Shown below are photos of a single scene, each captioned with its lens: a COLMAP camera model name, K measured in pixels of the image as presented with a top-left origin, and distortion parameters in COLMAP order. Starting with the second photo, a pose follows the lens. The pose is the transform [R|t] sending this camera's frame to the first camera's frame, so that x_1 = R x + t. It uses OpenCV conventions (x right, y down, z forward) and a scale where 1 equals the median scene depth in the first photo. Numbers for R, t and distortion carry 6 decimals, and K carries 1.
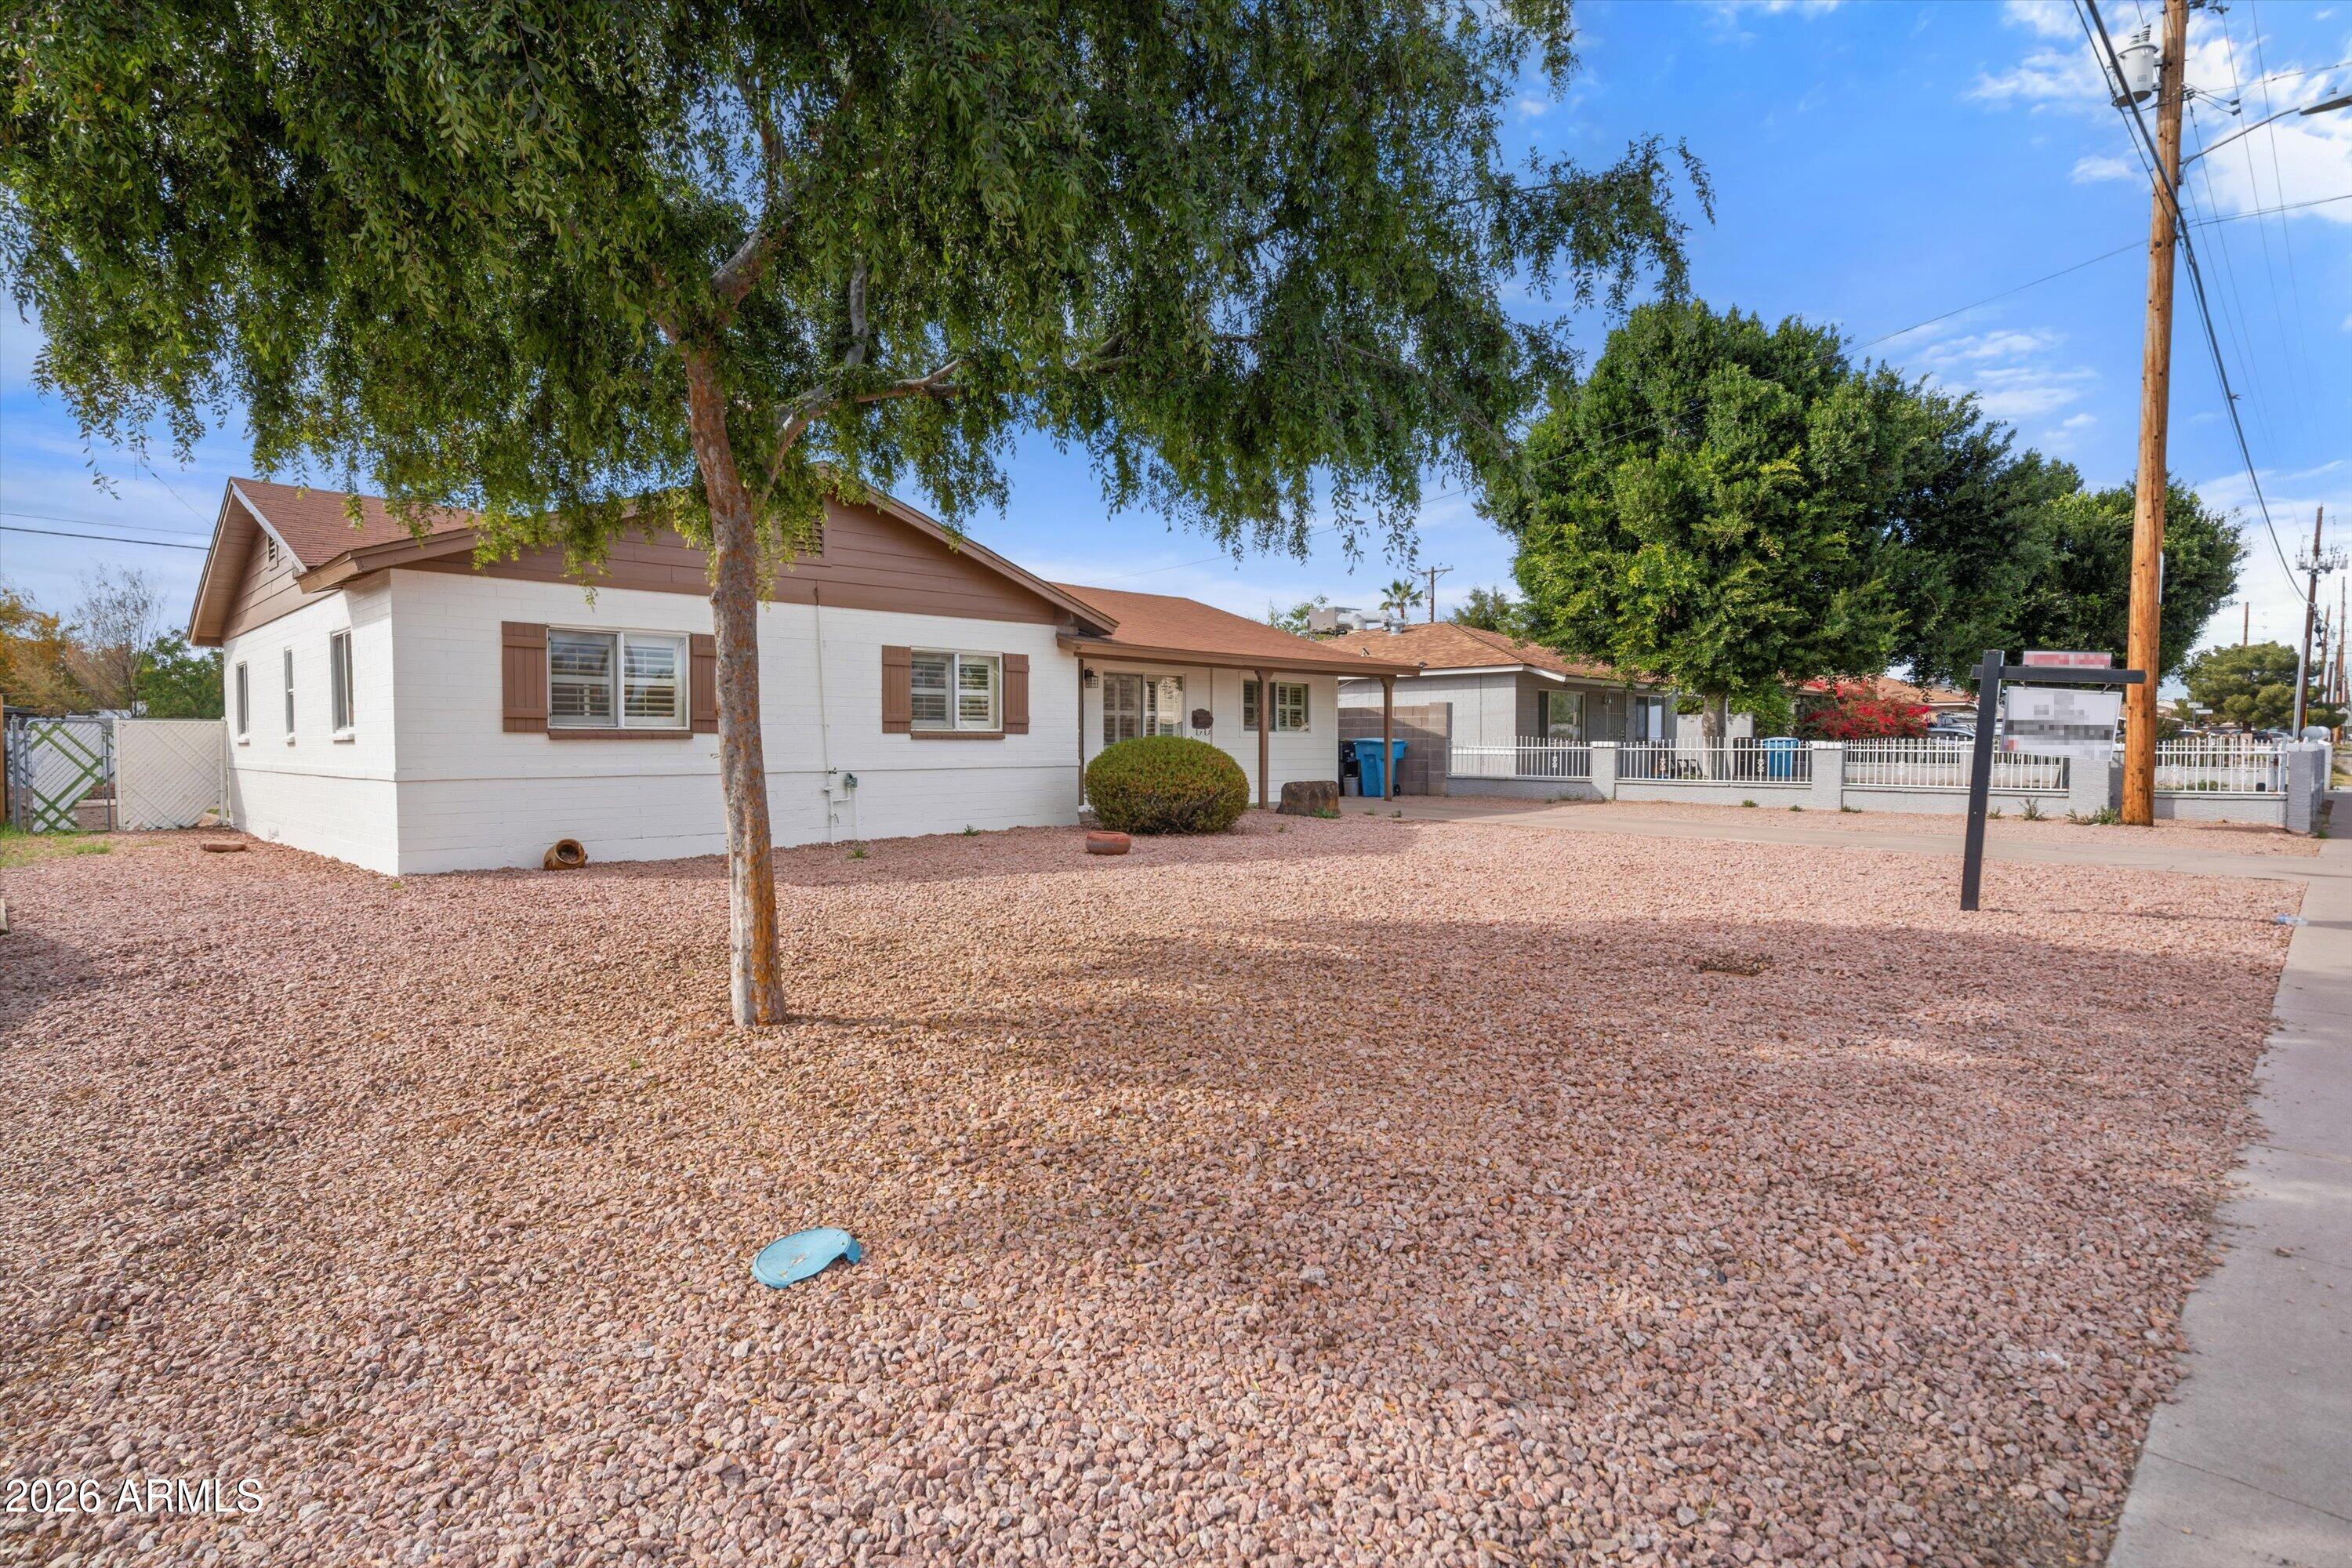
lens RADIAL K [[1055.0, 0, 1157.1], [0, 1055.0, 779.6], [0, 0, 1]] dist [-0.005203, 0.000449]
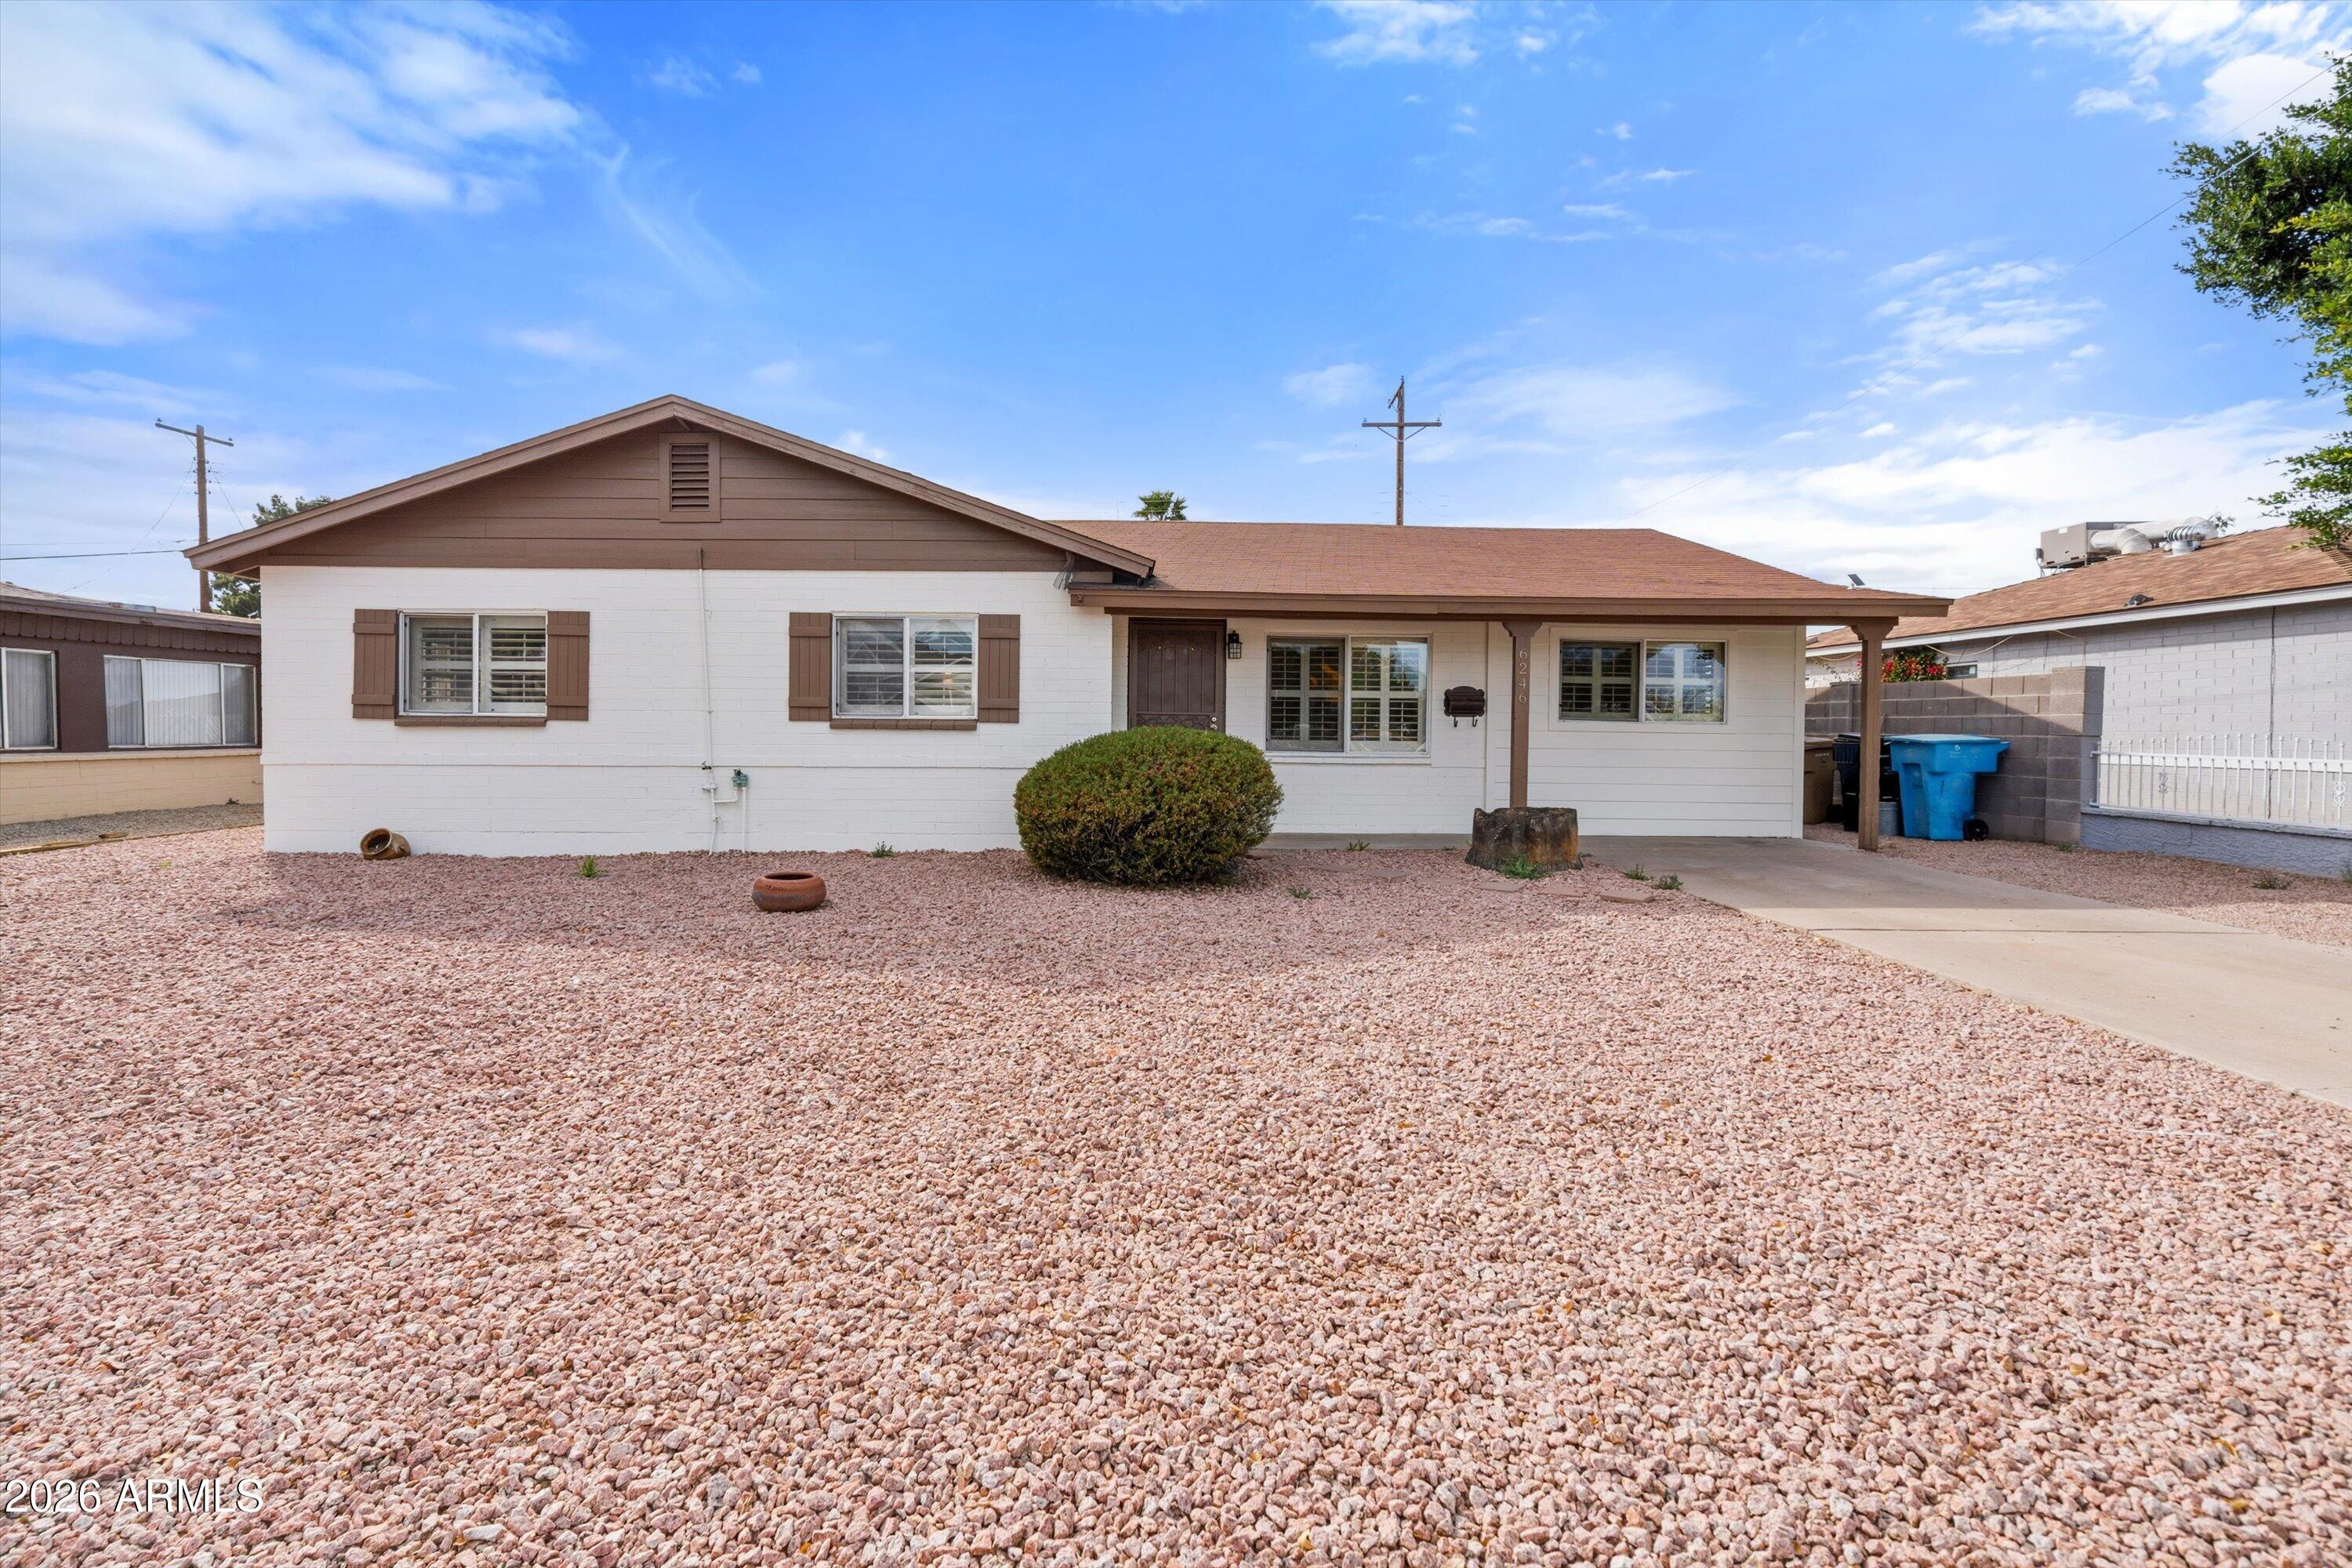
lens RADIAL K [[1055.0, 0, 1157.1], [0, 1055.0, 779.6], [0, 0, 1]] dist [-0.005203, 0.000449]
pose [[0.766826, 0.037714, -0.640746, 0.427027], [-0.031692, 0.999279, 0.020889, -0.022550], [0.641072, 0.004288, 0.767469, 0.502550]]
